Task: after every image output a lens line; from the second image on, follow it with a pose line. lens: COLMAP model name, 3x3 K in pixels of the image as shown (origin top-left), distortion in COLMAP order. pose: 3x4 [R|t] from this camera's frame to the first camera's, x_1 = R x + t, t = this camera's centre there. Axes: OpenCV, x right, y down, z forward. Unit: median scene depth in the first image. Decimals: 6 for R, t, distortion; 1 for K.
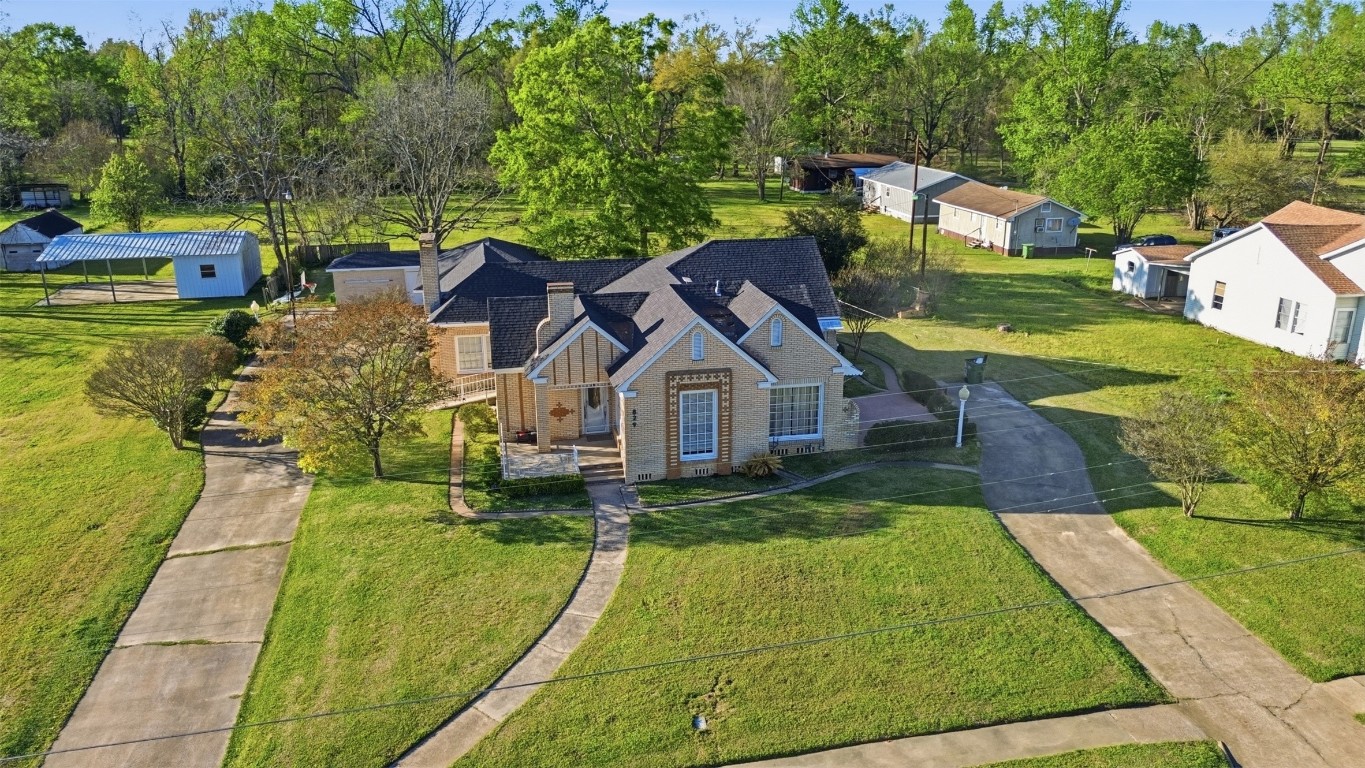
lens RADIAL K [[968.9, 0, 682.5], [0, 968.9, 384.0], [0, 0, 1]] dist [0.068403, -0.073678]
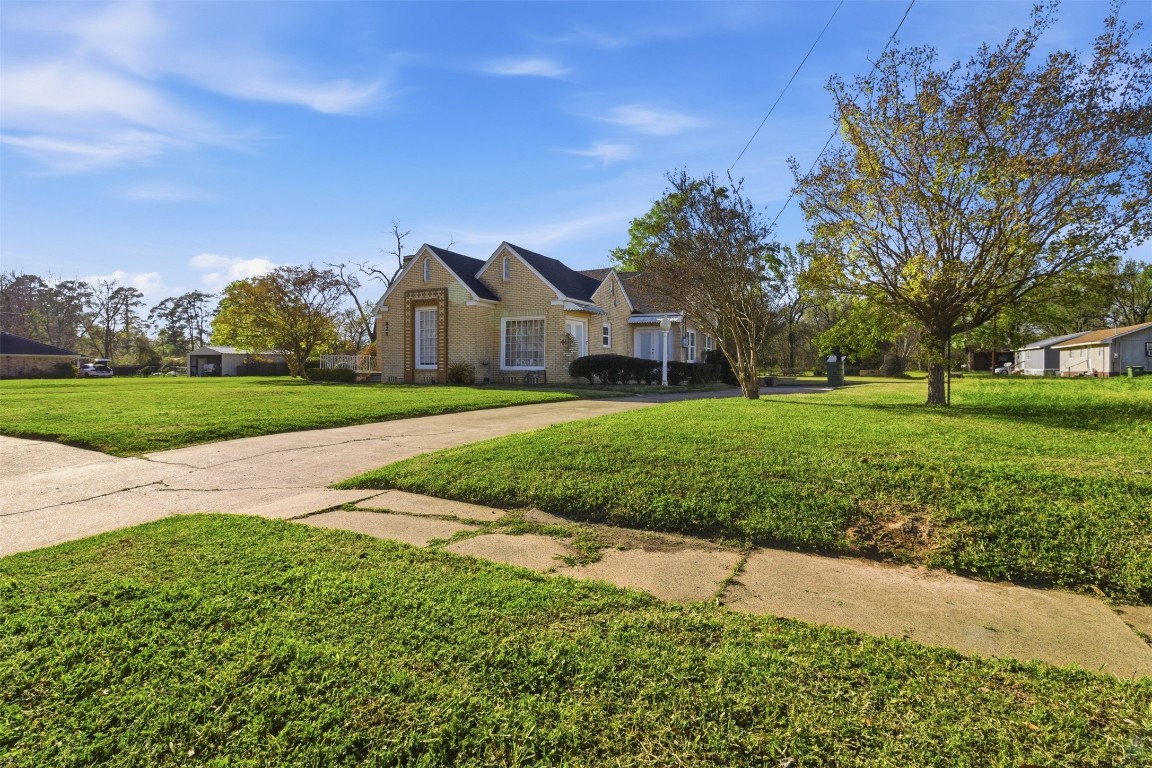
lens RADIAL K [[545.9, 0, 582.3], [0, 545.9, 369.5], [0, 0, 1]] dist [0.000366, 0.000283]
pose [[0.785611, 0.008593, -0.618661, 0.586836], [-0.190162, 0.954859, -0.228216, 0.198116], [0.588773, 0.296935, 0.751782, 0.614187]]
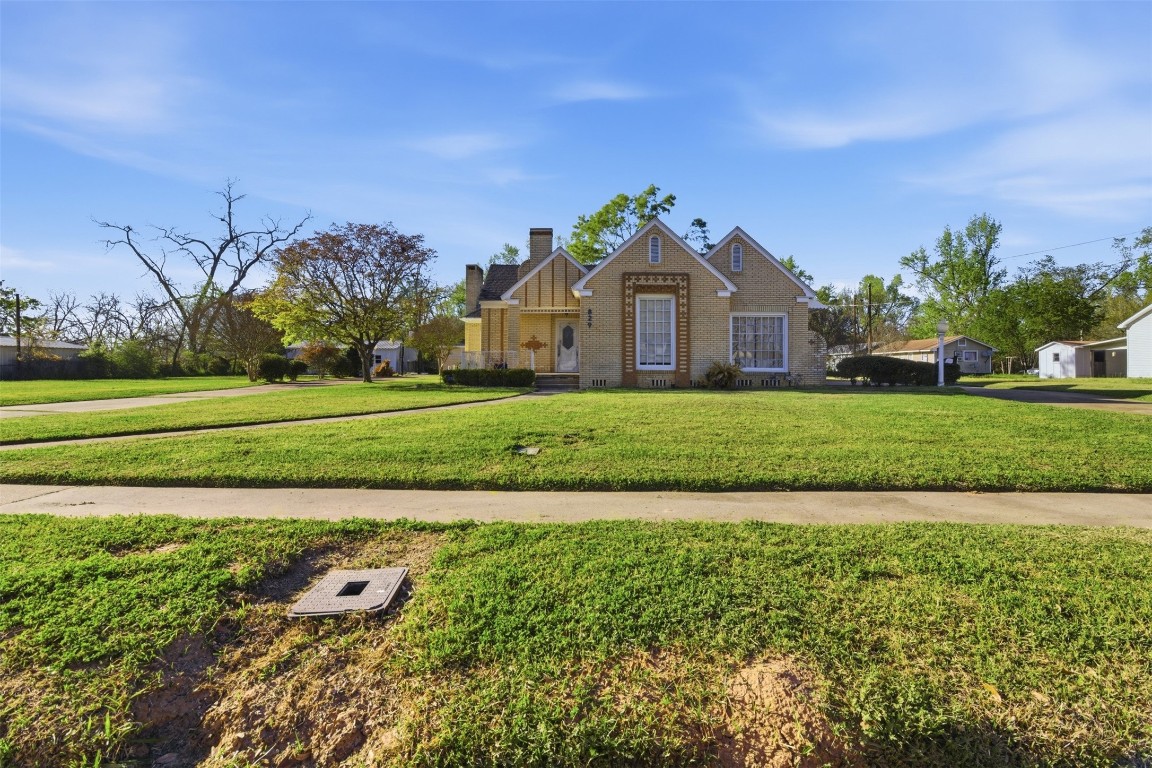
lens RADIAL K [[545.9, 0, 582.3], [0, 545.9, 369.5], [0, 0, 1]] dist [0.000366, 0.000283]
pose [[0.975902, 0.010212, -0.217970, 0.065639], [-0.075613, 0.952842, -0.293894, 0.248668], [0.204690, 0.303294, 0.930653, 0.475951]]
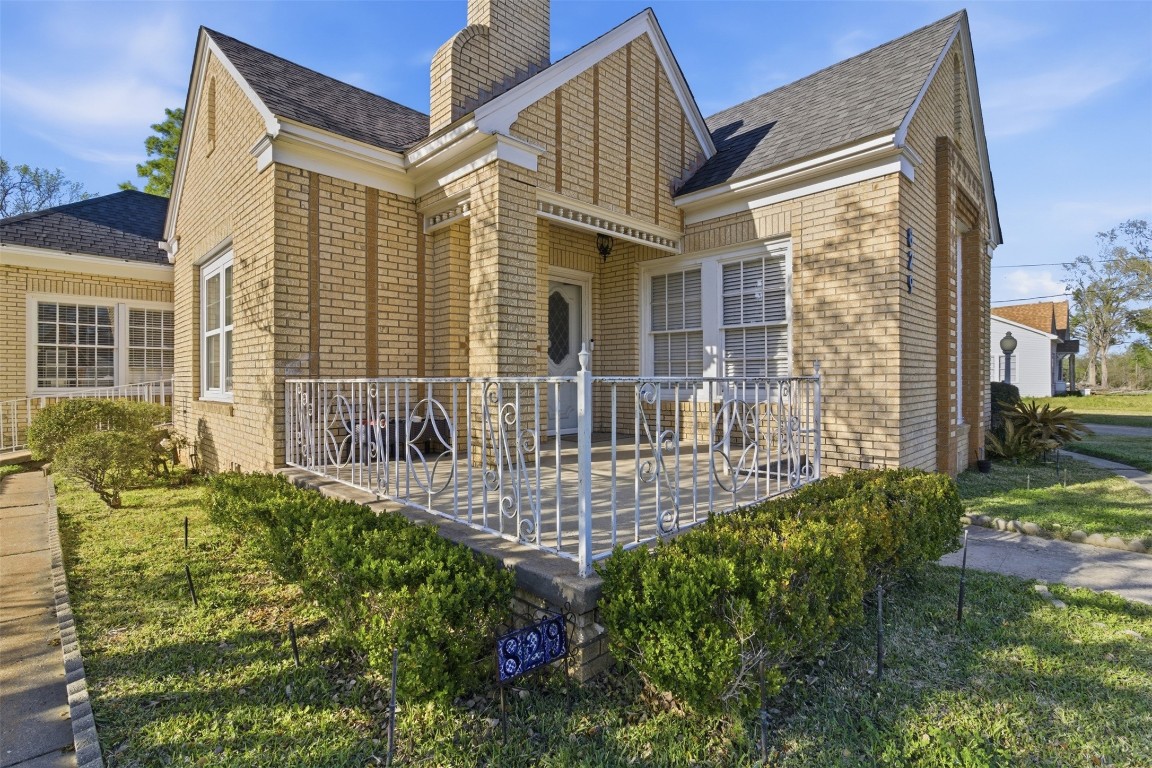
lens RADIAL K [[543.8, 0, 576.0], [0, 543.8, 384.0], [0, 0, 1]] dist [0.001893, 0.000149]
pose [[0.830657, -0.000595, 0.556784, -0.216340], [0.172358, 0.951154, -0.256122, 0.093655], [-0.529435, 0.308715, 0.790186, 0.916396]]
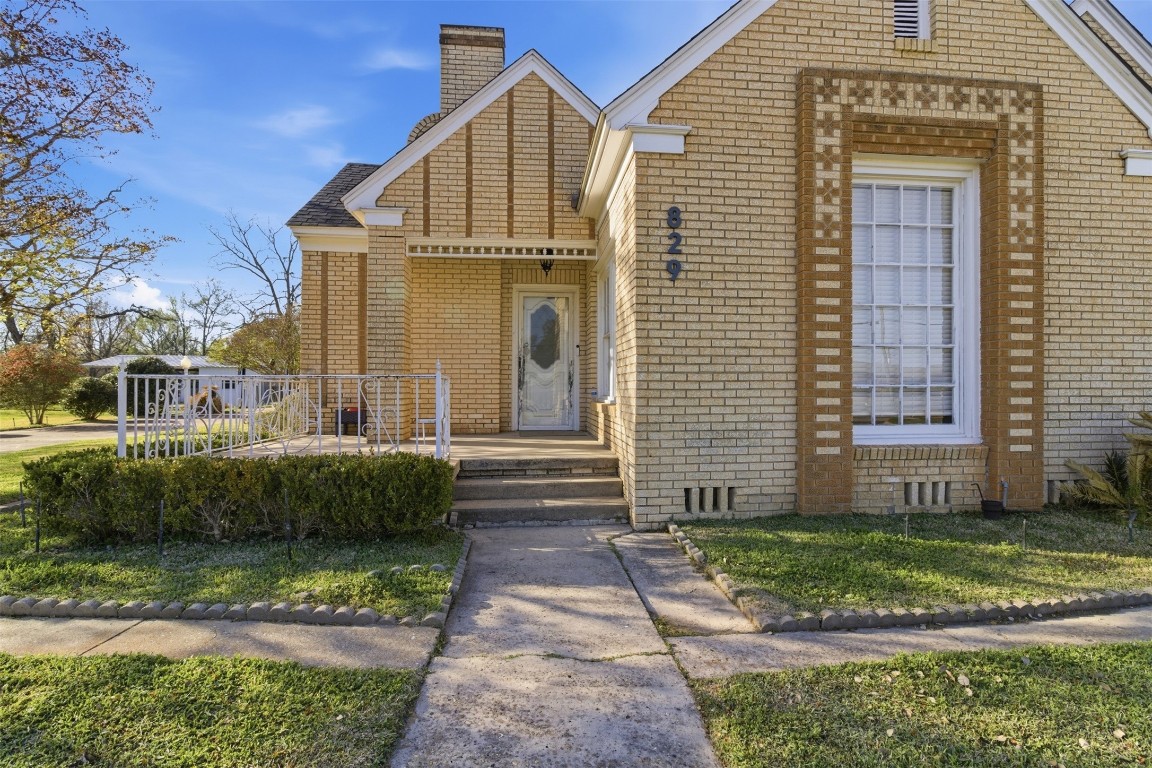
lens RADIAL K [[546.4, 0, 576.0], [0, 546.4, 384.0], [0, 0, 1]] dist [0.002976, 0.000547]
pose [[0.994813, 0.006653, -0.101506, -0.059263], [-0.038245, 0.949112, -0.312609, 0.113467], [0.094261, 0.314870, 0.944443, 0.857223]]
